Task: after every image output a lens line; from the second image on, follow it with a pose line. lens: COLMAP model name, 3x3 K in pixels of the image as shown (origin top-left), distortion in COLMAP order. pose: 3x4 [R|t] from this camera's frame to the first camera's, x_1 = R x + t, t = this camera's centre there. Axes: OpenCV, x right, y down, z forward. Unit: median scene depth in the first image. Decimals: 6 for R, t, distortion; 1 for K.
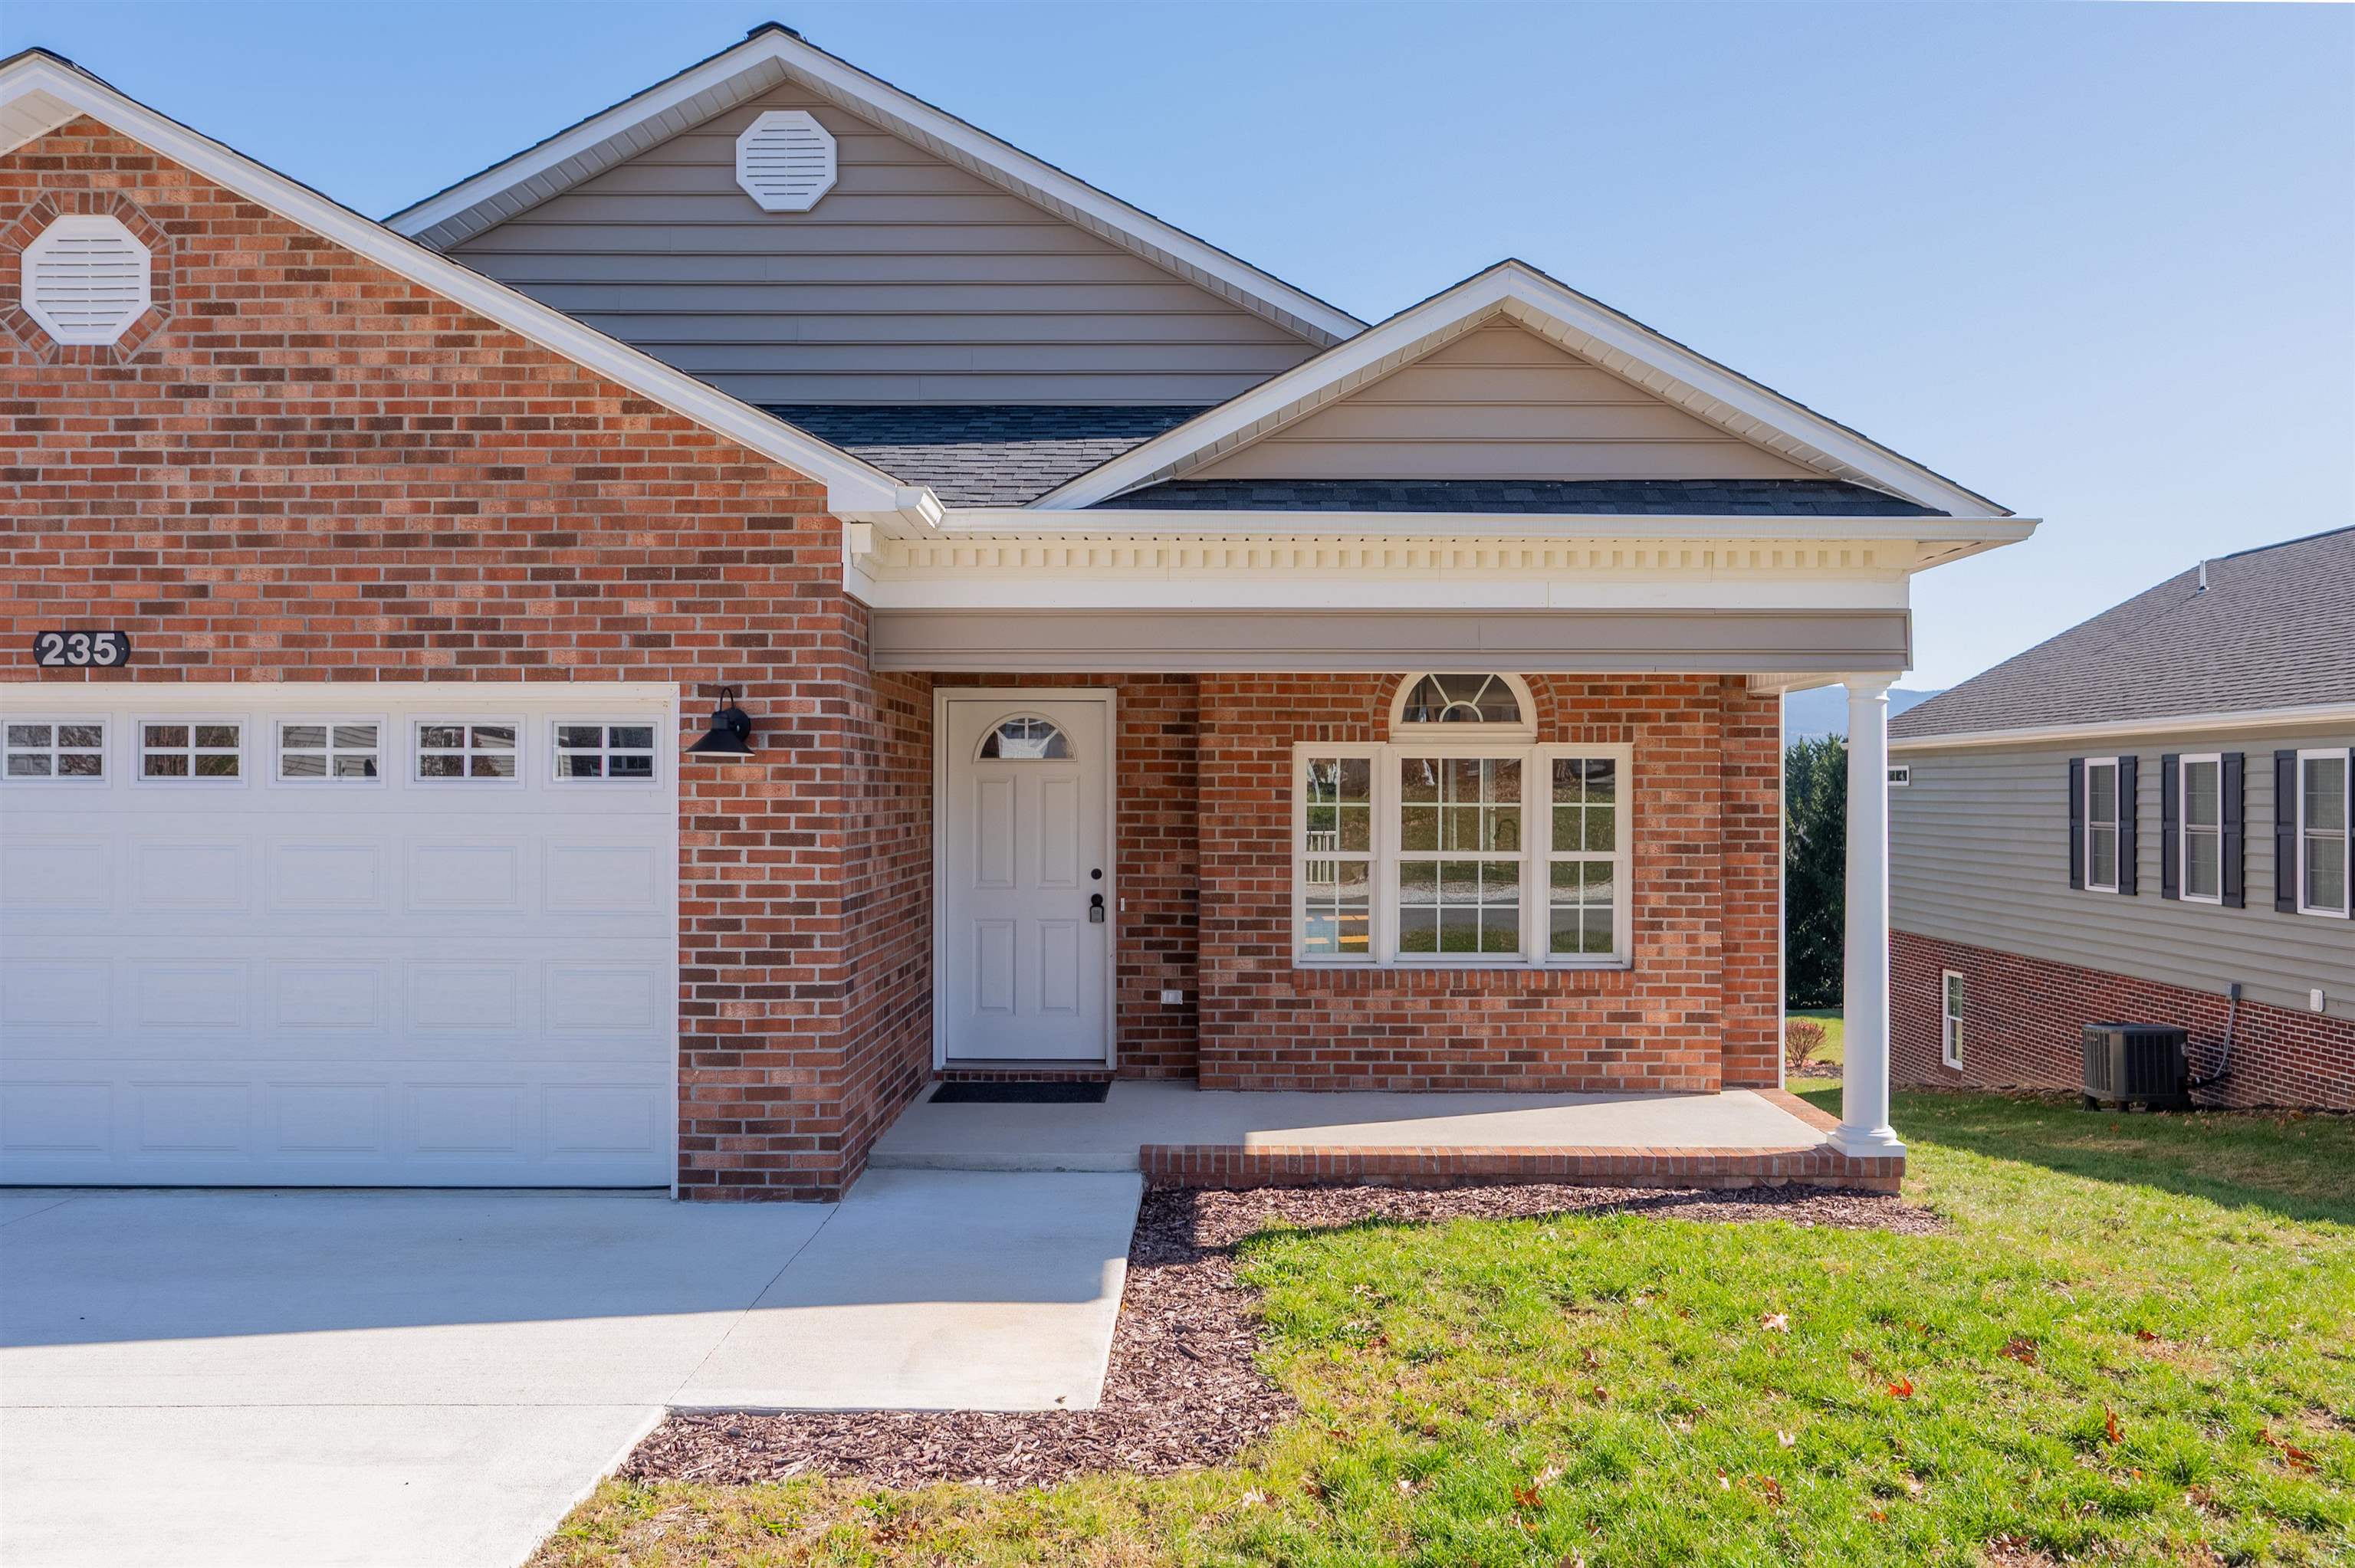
lens RADIAL K [[1669.6, 0, 1065.6], [0, 1669.6, 779.7], [0, 0, 1]] dist [0.001255, -0.000196]
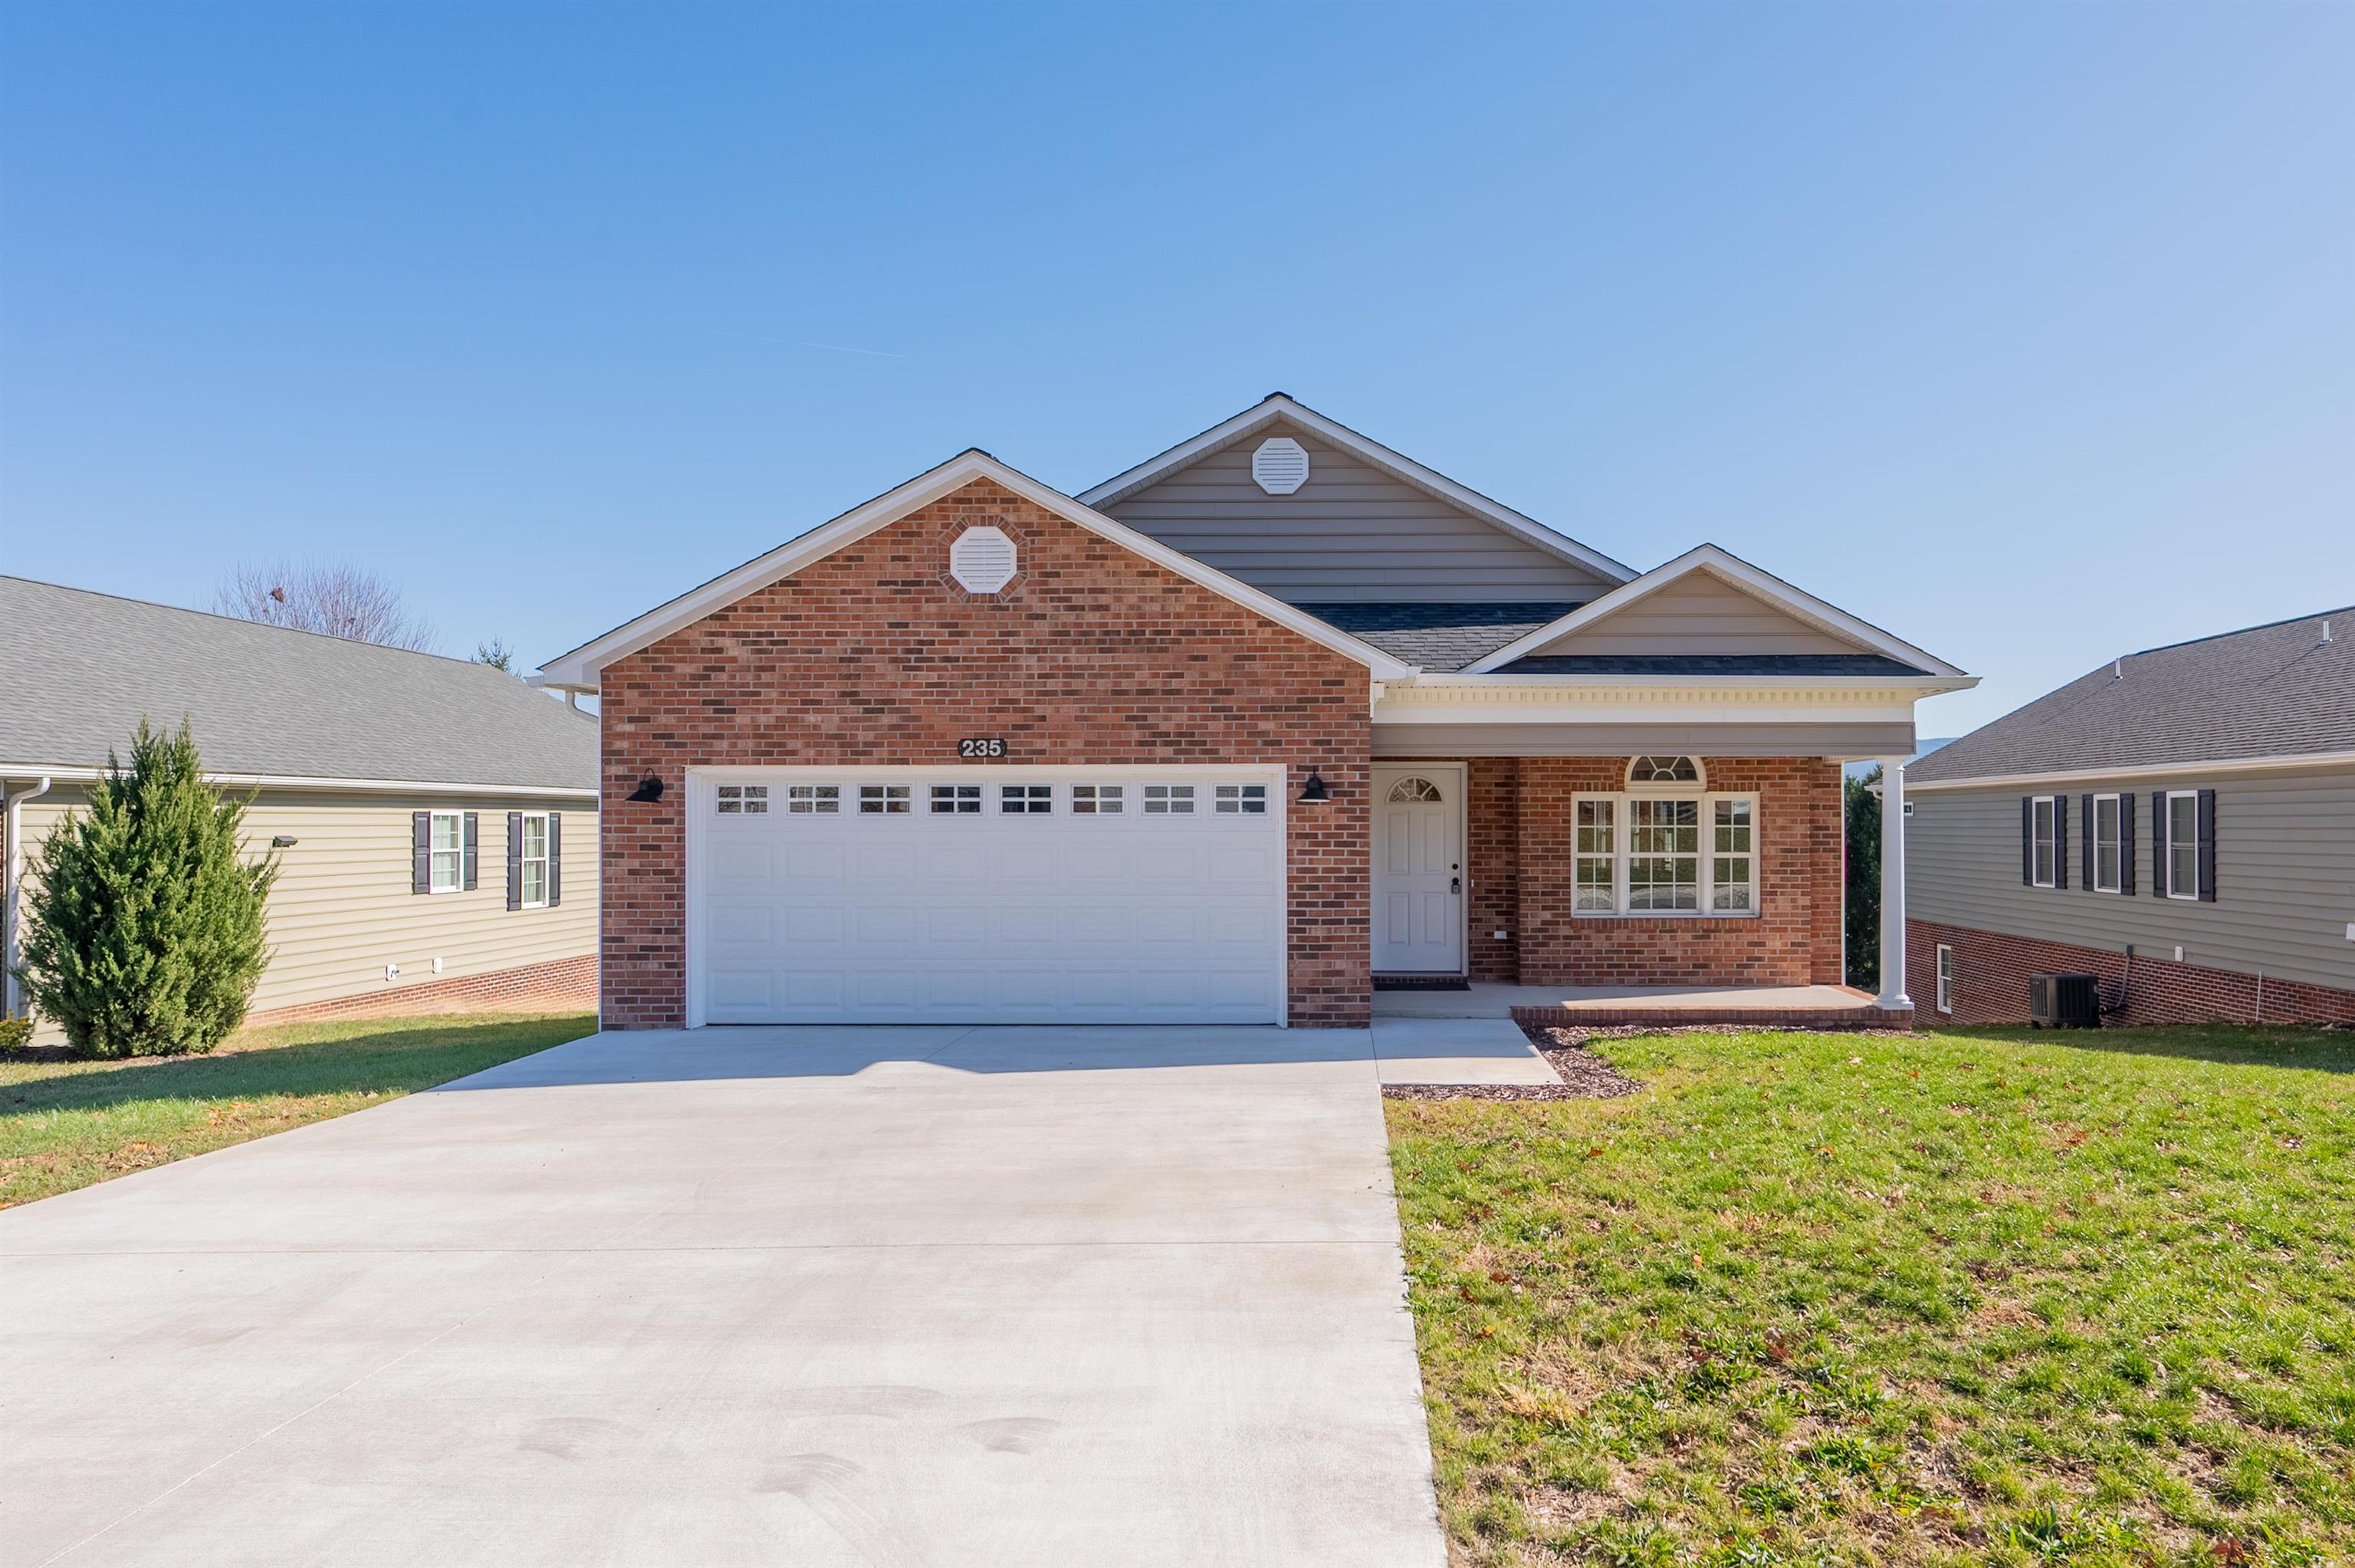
lens RADIAL K [[1432.0, 0, 1187.1], [0, 1432.0, 808.3], [0, 0, 1]] dist [0.006965, -0.002829]
pose [[0.999995, -0.003146, -0.000075, -0.338218], [0.003145, 0.999987, -0.004059, 0.000248], [0.000087, 0.004059, 0.999992, -0.663009]]
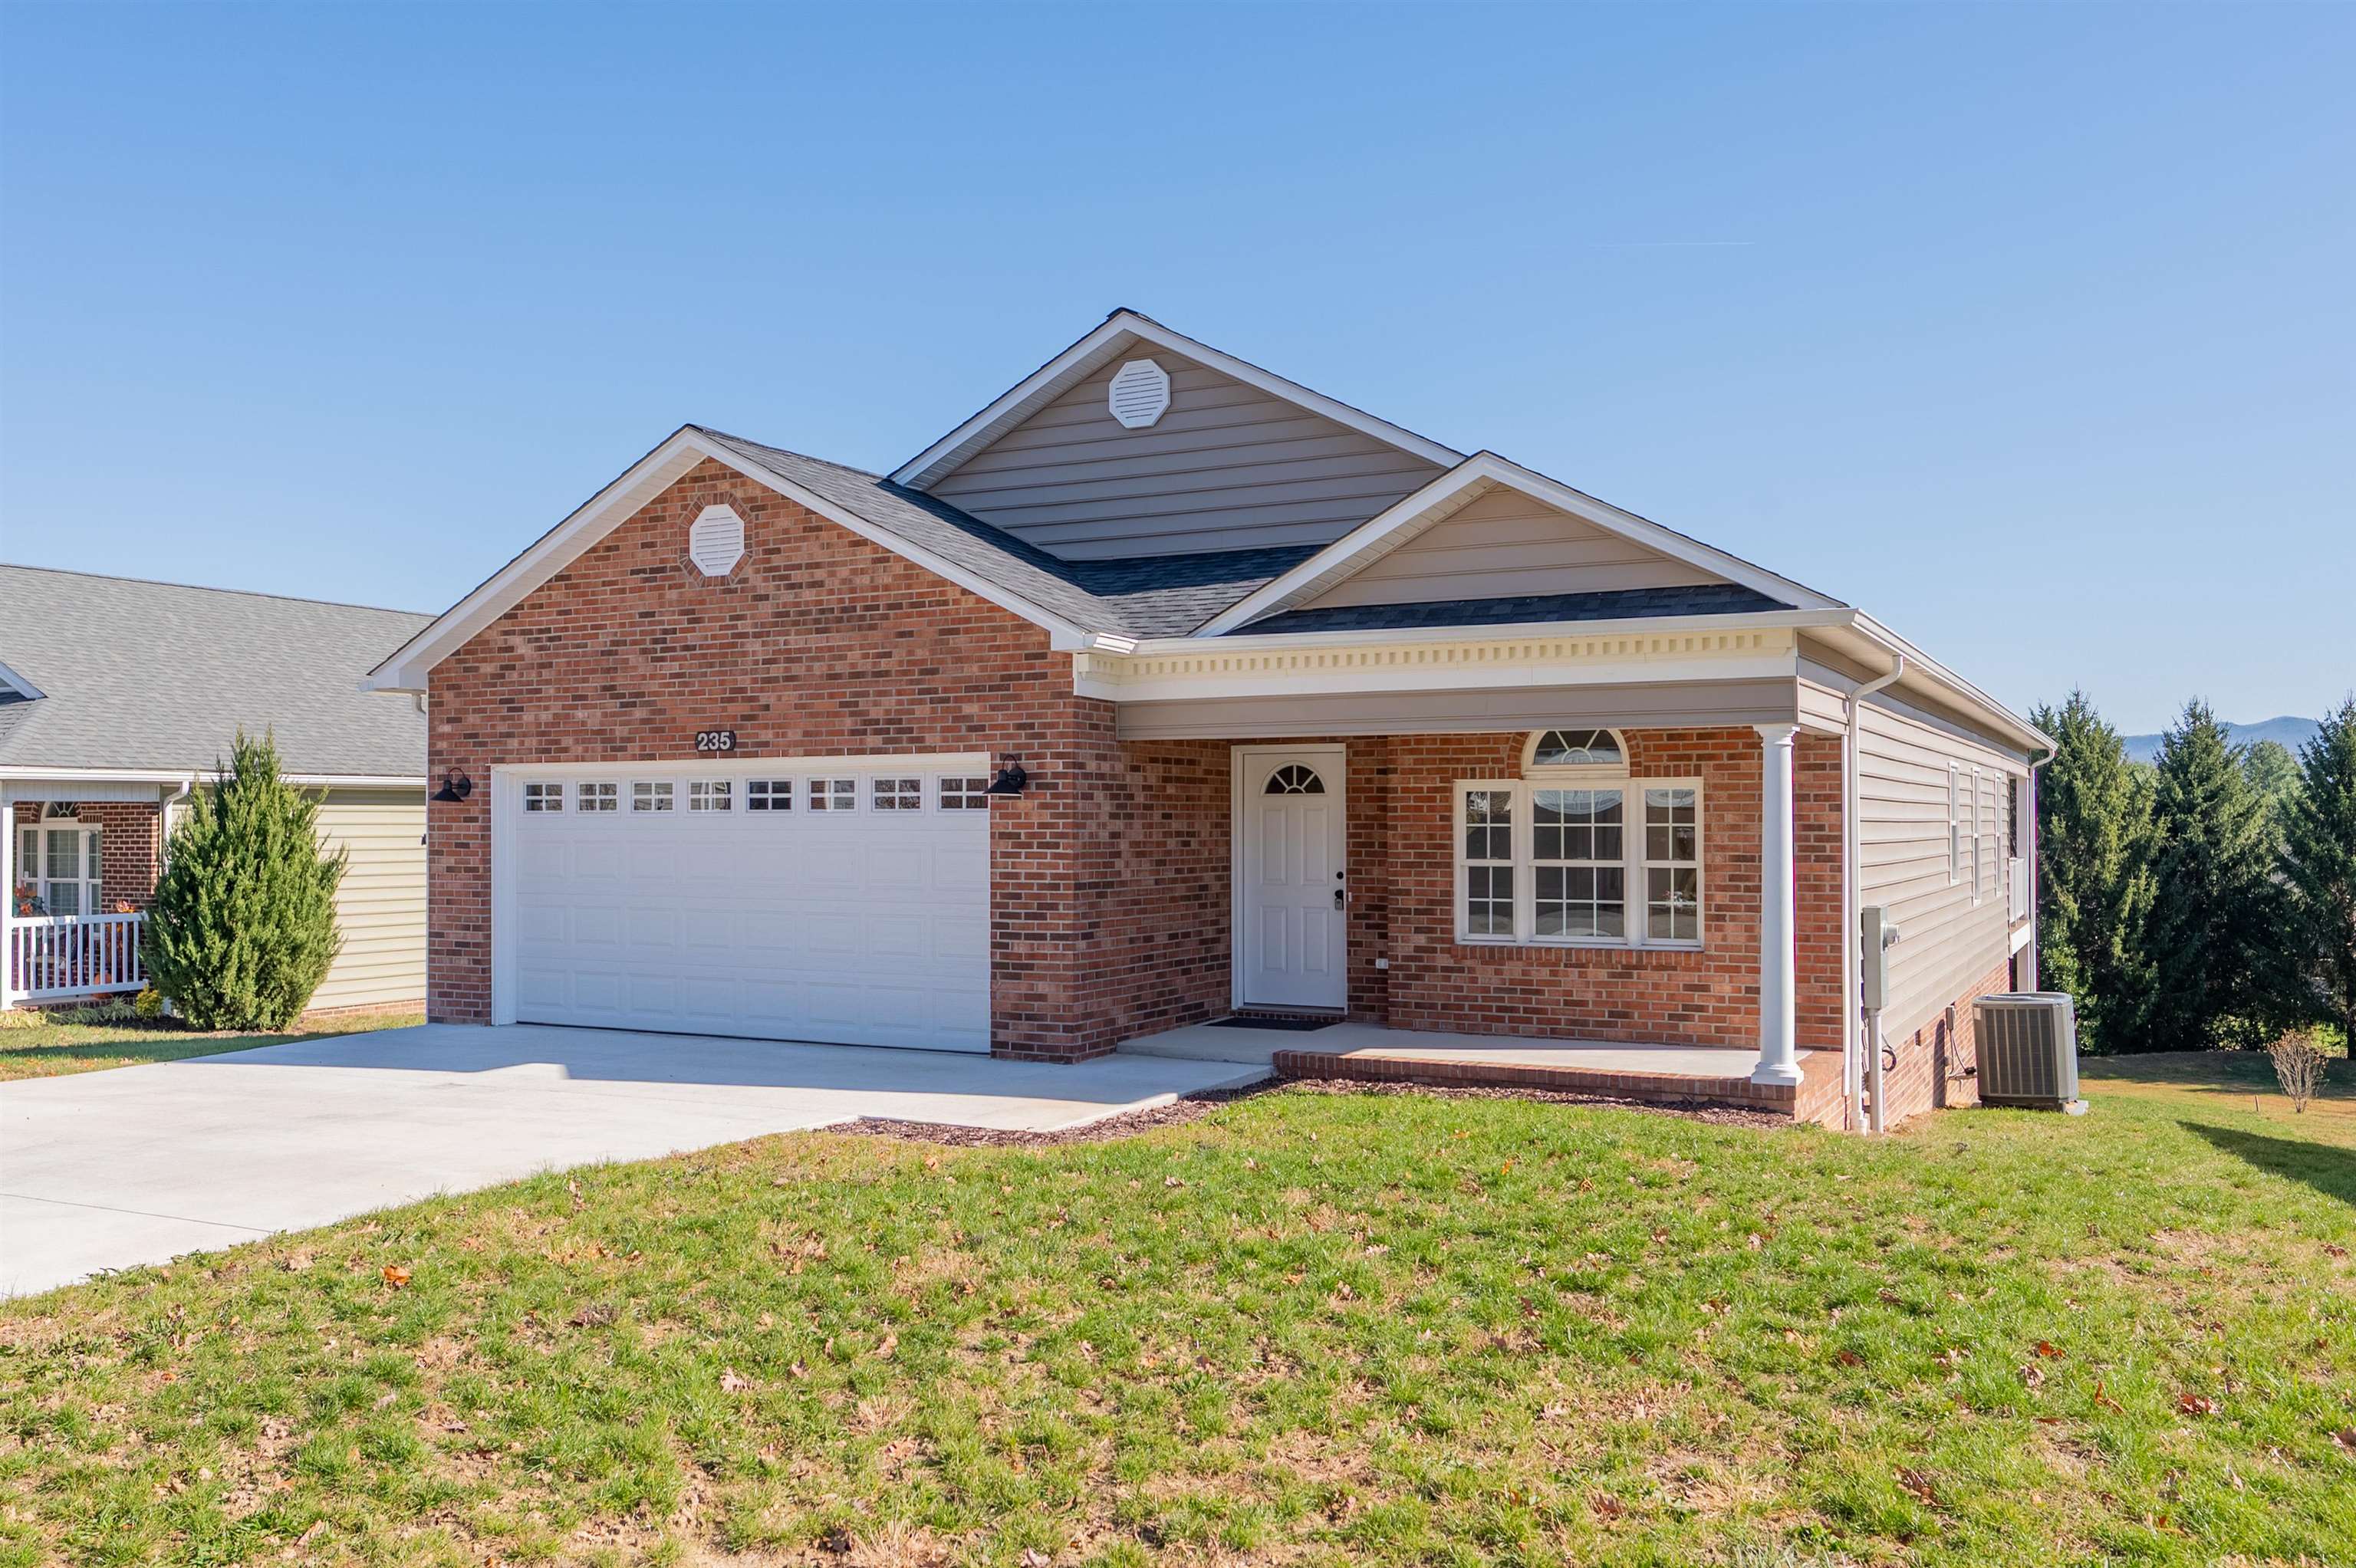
lens RADIAL K [[1830.8, 0, 1175.4], [0, 1830.8, 792.8], [0, 0, 1]] dist [0.008428, 0.008846]
pose [[0.892823, -0.010772, -0.450279, 0.749440], [0.006318, 0.999915, -0.011392, 0.004823], [0.450364, 0.007326, 0.892815, -0.556730]]
